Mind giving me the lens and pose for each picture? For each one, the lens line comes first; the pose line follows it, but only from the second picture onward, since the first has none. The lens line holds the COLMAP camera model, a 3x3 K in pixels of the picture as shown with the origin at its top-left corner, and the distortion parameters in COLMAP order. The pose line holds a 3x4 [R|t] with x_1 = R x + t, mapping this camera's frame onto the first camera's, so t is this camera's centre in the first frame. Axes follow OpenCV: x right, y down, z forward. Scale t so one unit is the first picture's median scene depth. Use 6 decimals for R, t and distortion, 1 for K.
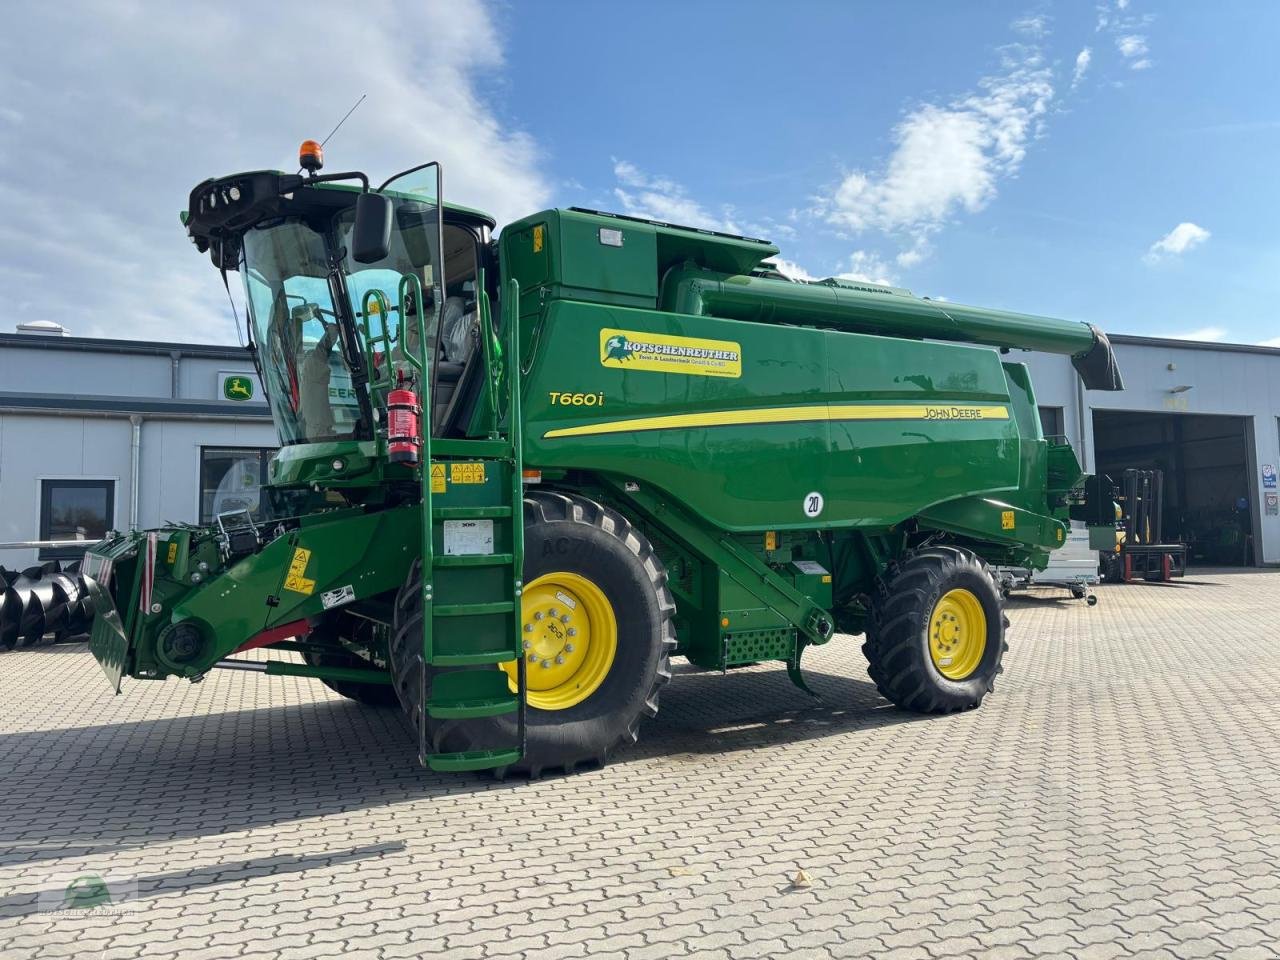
lens RADIAL K [[1006.9, 0, 640.0], [0, 1006.9, 480.0], [0, 0, 1]] dist [0.010731, -0.097765]
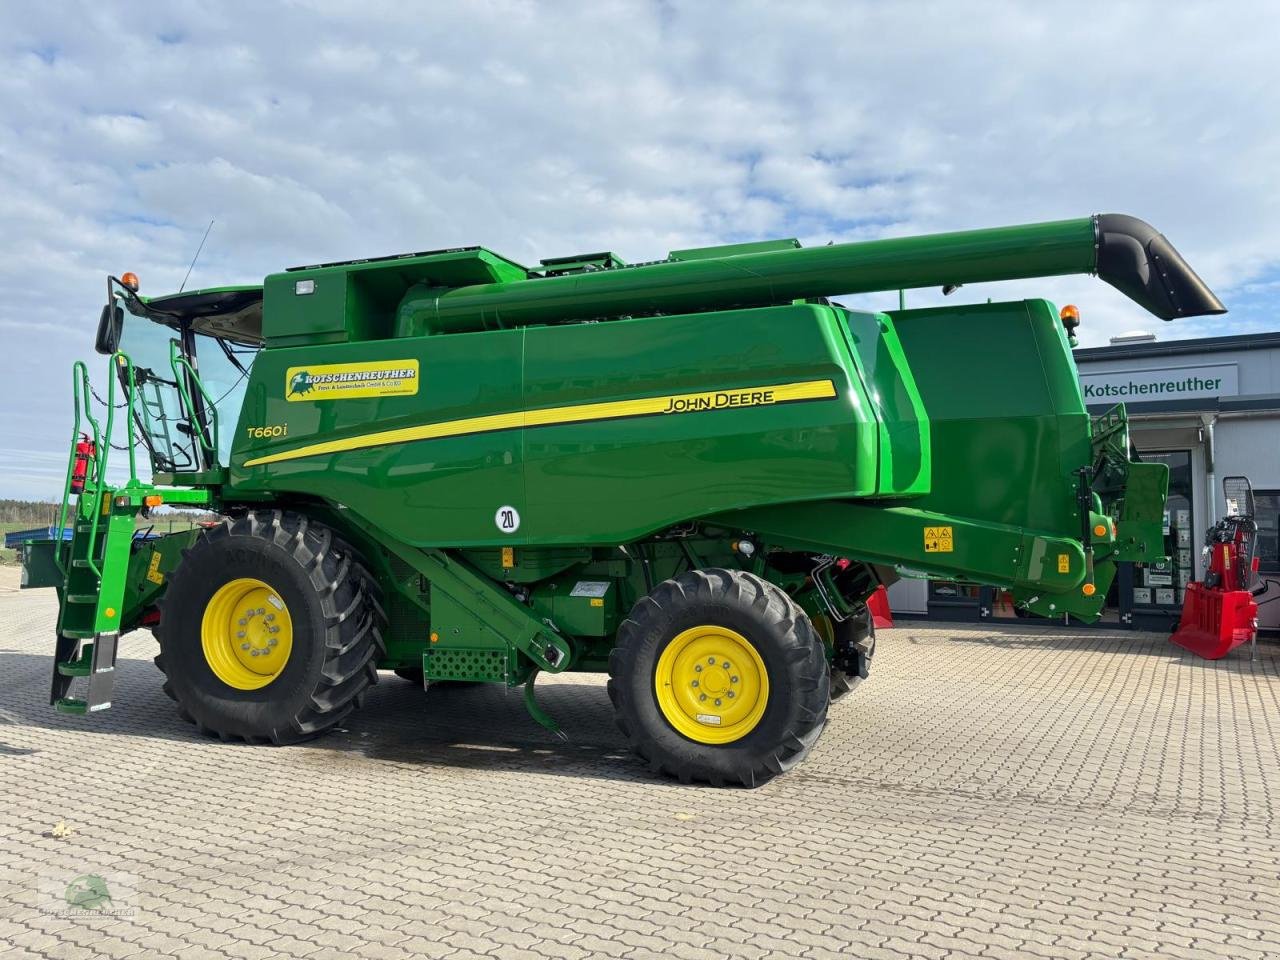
lens RADIAL K [[1006.9, 0, 640.0], [0, 1006.9, 480.0], [0, 0, 1]] dist [0.010731, -0.097765]
pose [[0.633775, -0.025974, -0.773081, 1.019271], [0.031006, 0.999486, -0.008162, -0.000777], [0.772895, -0.018797, 0.634255, 0.535064]]
